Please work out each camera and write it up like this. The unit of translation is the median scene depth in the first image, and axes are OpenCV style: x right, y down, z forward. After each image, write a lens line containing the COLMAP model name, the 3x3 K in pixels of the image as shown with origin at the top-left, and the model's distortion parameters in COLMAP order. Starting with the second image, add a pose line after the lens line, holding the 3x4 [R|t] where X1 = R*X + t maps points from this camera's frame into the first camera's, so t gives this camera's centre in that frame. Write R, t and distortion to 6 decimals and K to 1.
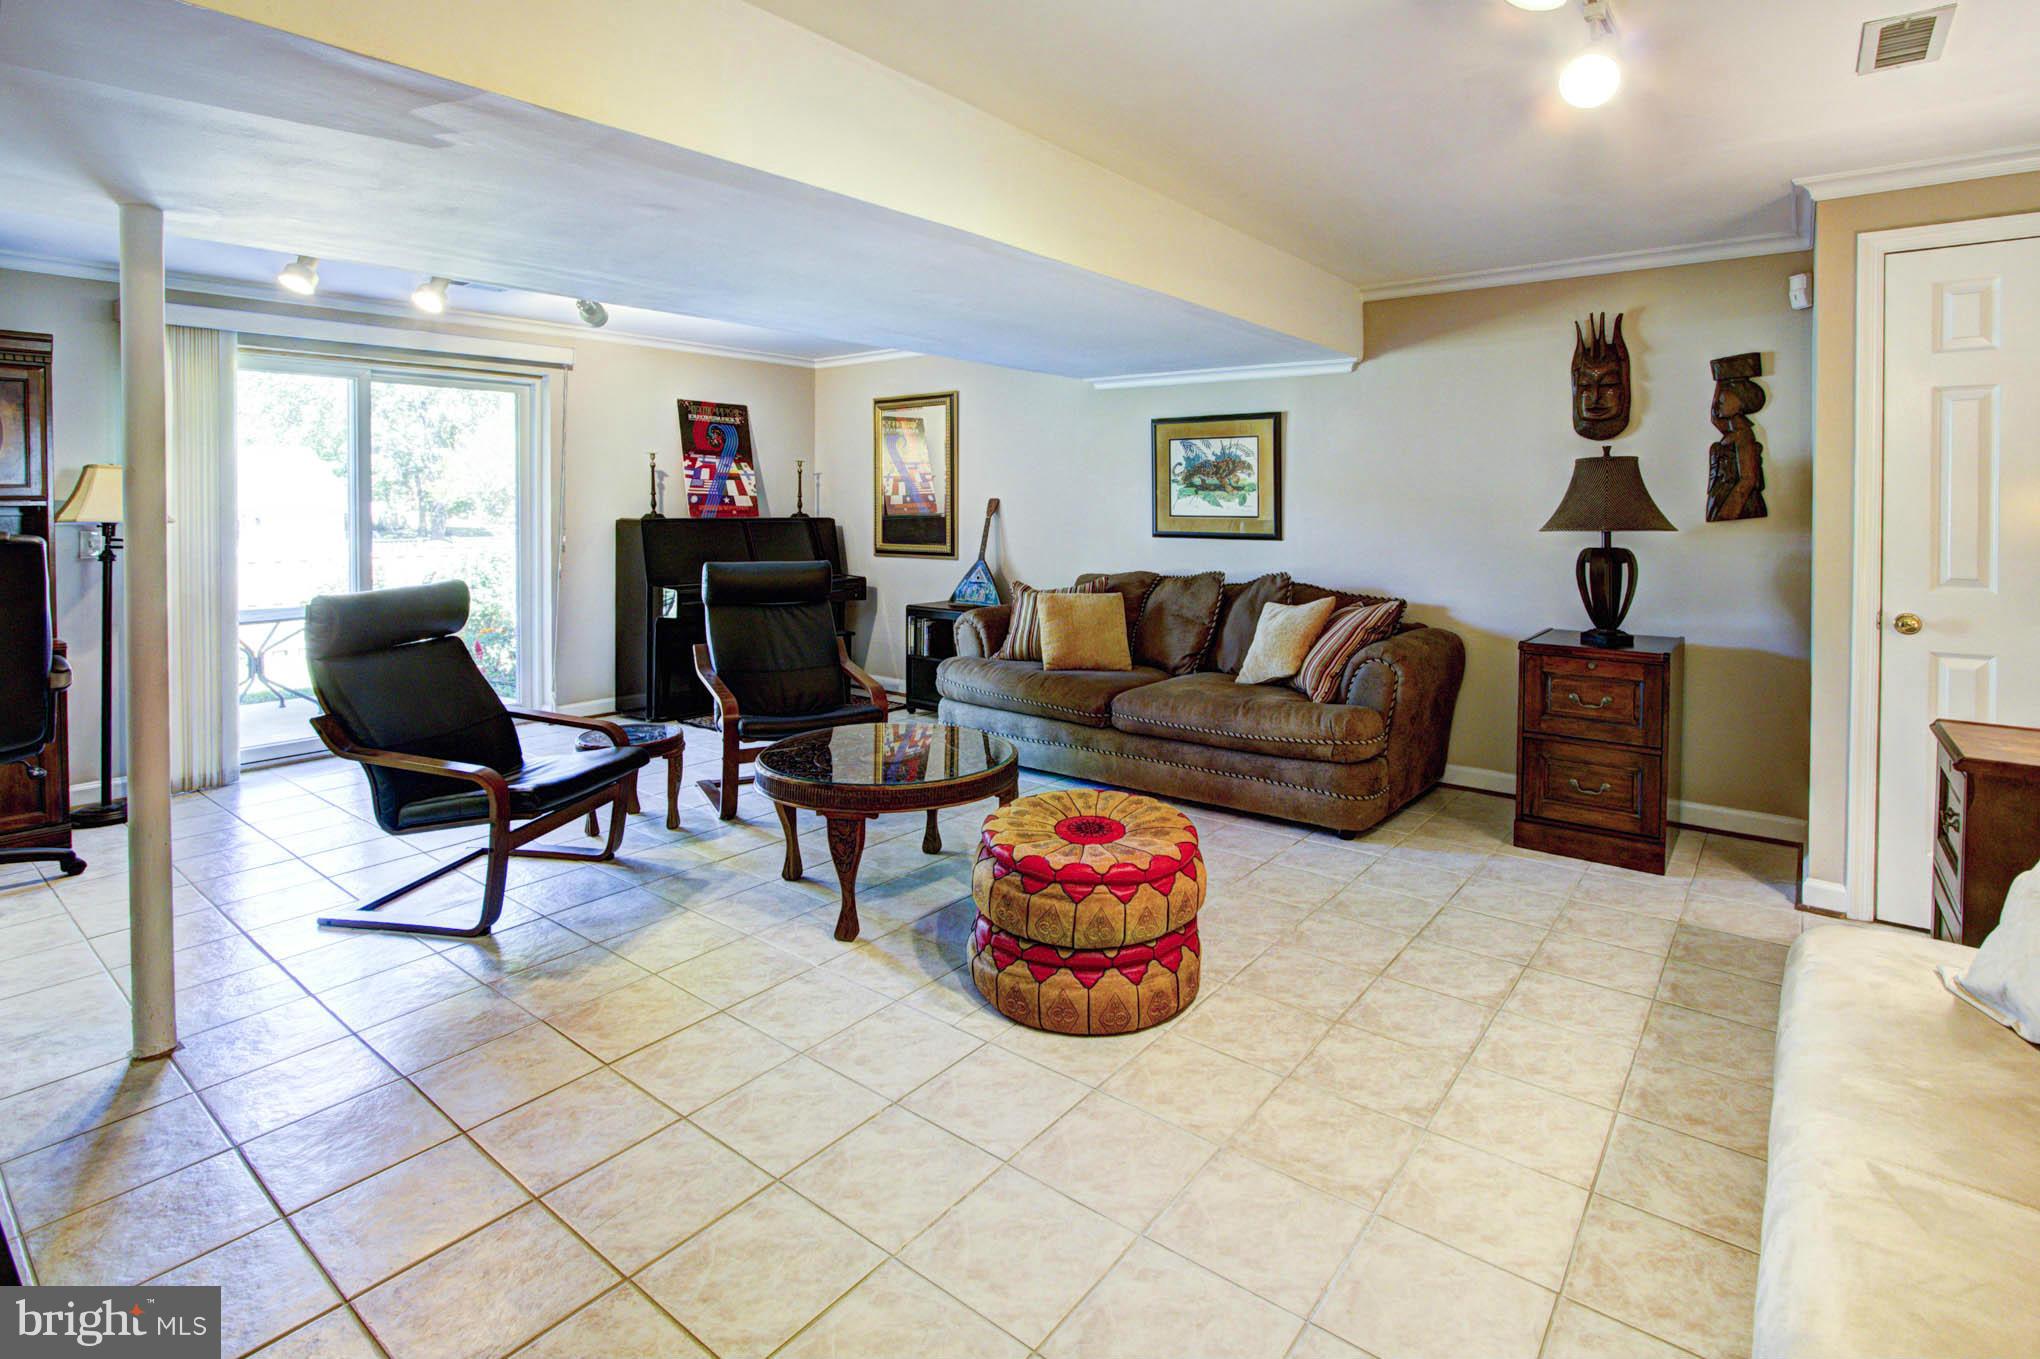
lens RADIAL K [[981.8, 0, 1020.0], [0, 981.8, 679.5], [0, 0, 1]] dist [-0.011678, -0.000229]
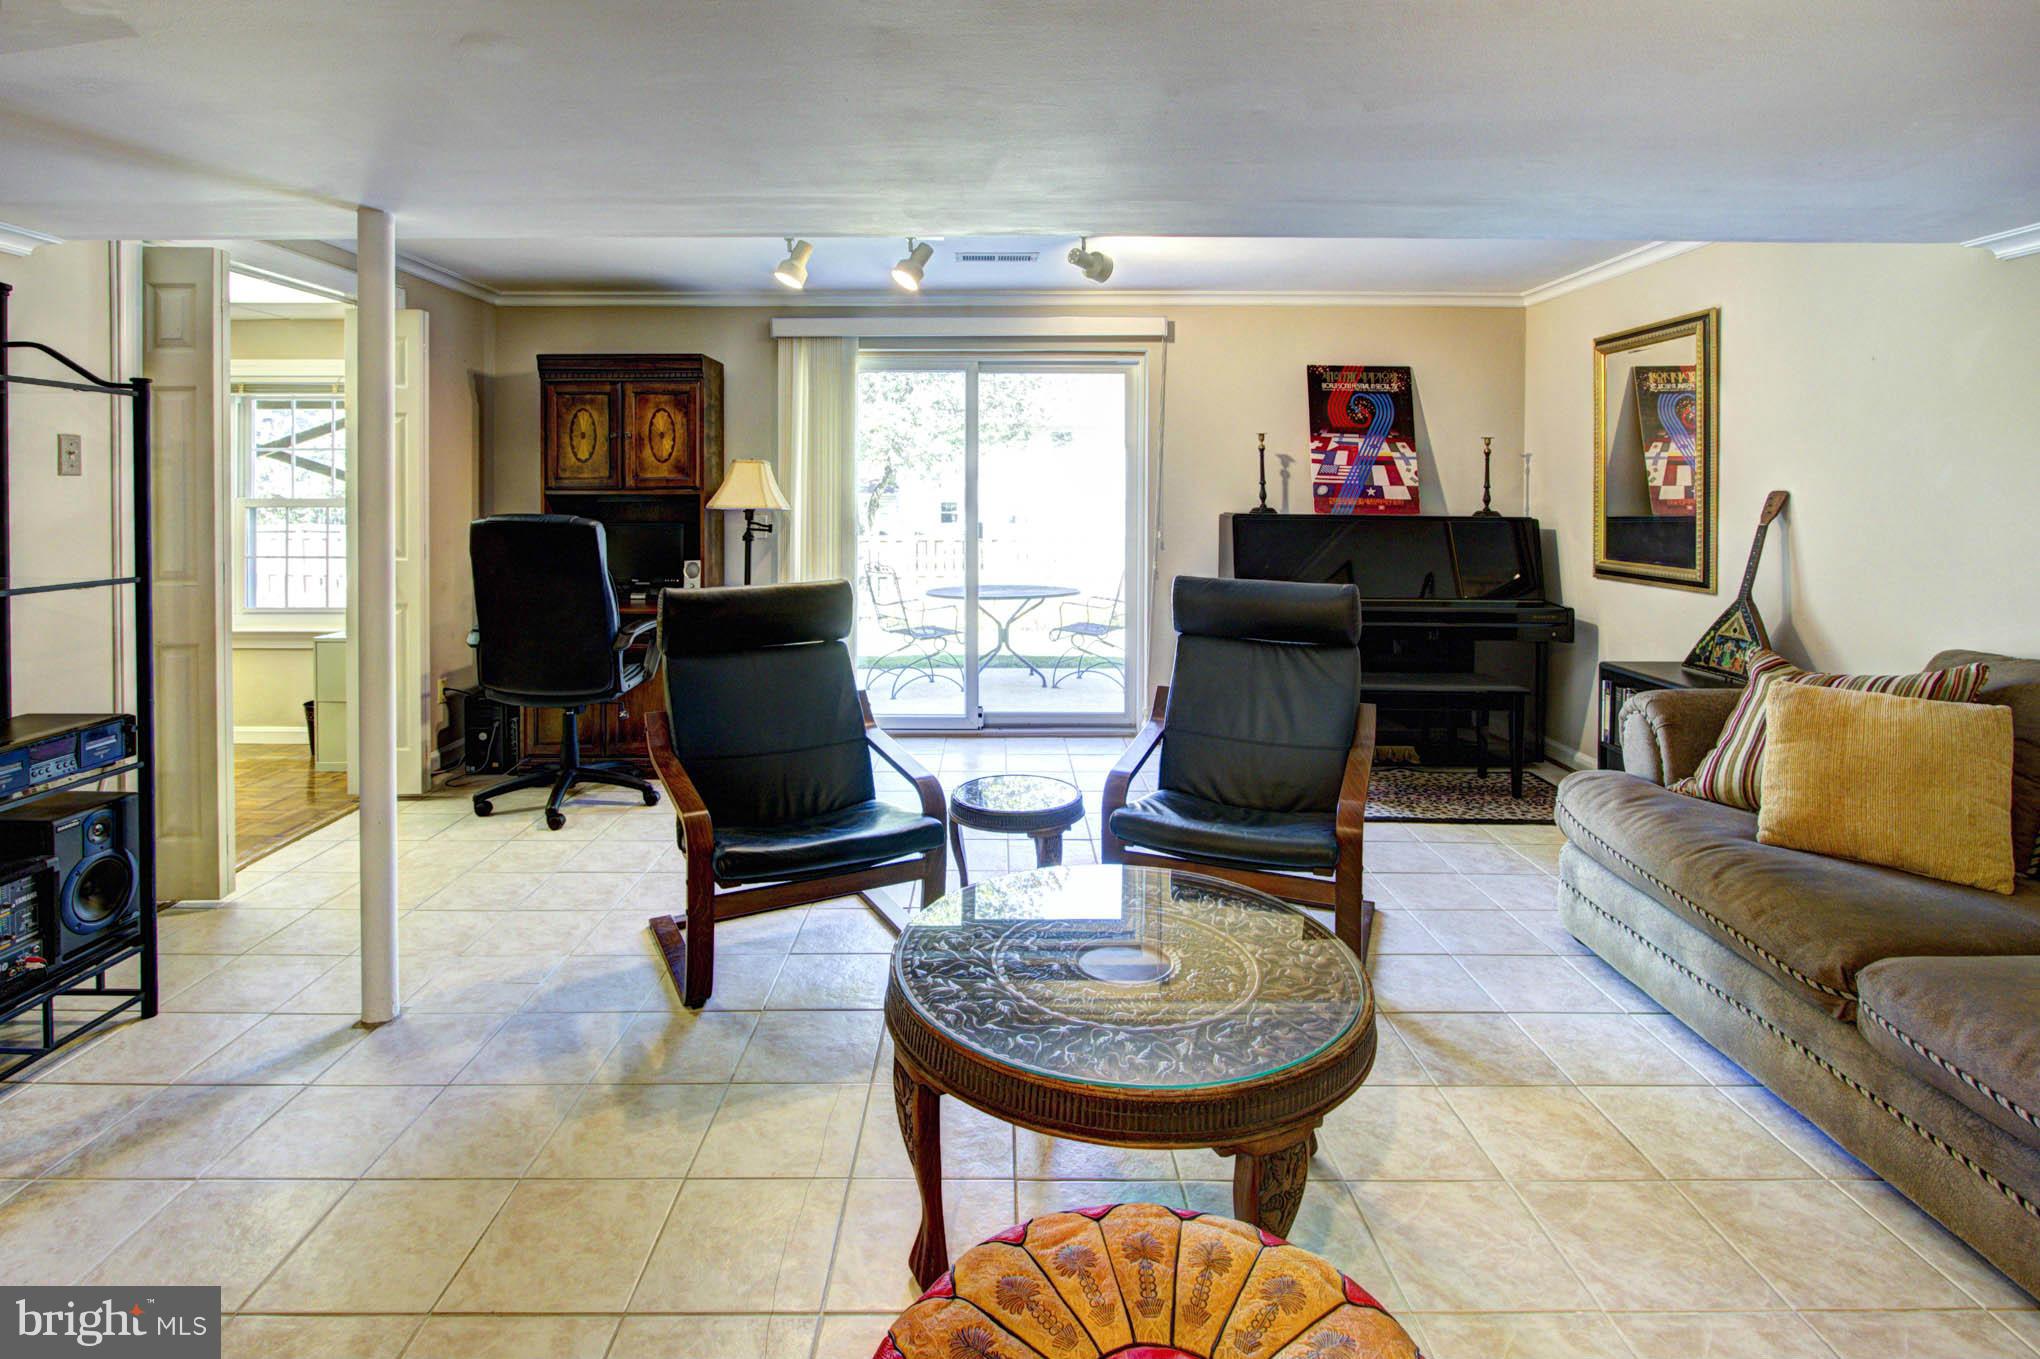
lens RADIAL K [[1005.5, 0, 1025.2], [0, 1005.5, 570.8], [0, 0, 1]] dist [-0.018195, -0.000108]
pose [[0.633856, 0.063382, -0.770850, 0.135616], [-0.140142, 0.989552, -0.033872, -0.060991], [0.760649, 0.129499, 0.636116, 0.323368]]
